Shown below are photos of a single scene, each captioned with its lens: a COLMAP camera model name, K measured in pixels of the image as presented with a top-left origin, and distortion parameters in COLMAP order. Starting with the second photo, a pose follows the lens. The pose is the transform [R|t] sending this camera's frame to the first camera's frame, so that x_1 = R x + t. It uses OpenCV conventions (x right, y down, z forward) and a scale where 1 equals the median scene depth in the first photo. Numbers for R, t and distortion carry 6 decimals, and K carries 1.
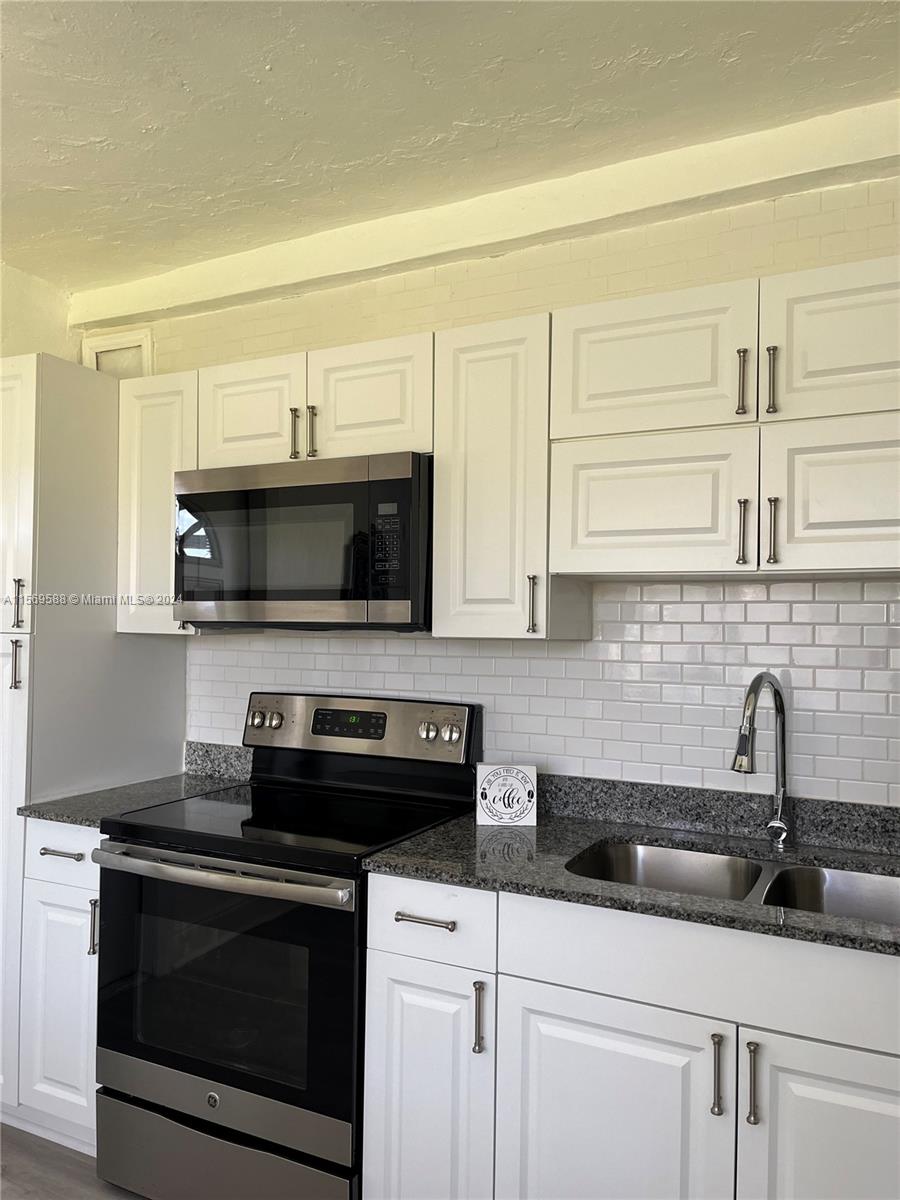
lens RADIAL K [[903.2, 0, 443.5], [0, 903.2, 603.4], [0, 0, 1]] dist [0.069741, -0.098607]
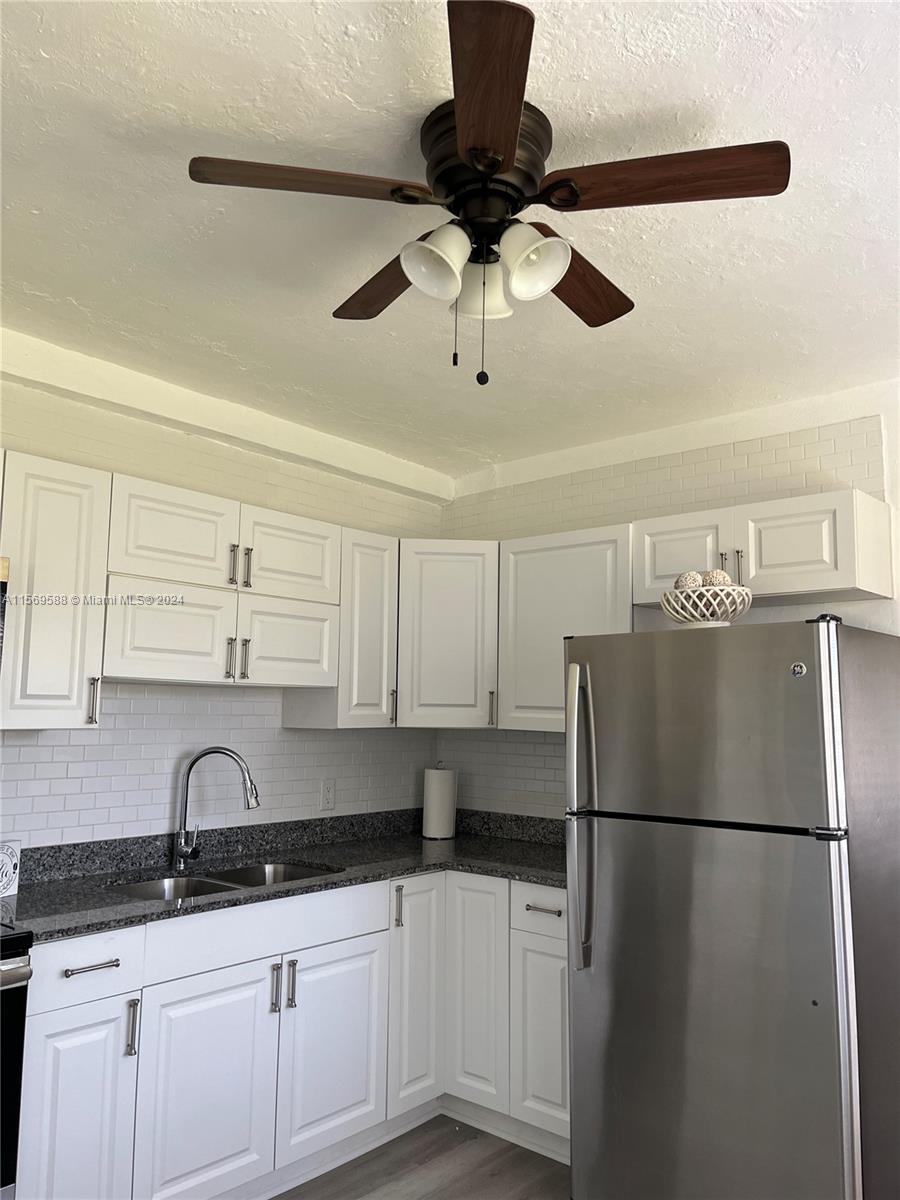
lens RADIAL K [[903.2, 0, 443.5], [0, 903.2, 603.4], [0, 0, 1]] dist [0.069741, -0.098607]
pose [[0.230501, 0.112337, 0.966566, -0.951201], [-0.034436, 0.993633, -0.107270, -0.013470], [-0.972463, -0.008559, 0.232902, 0.227145]]
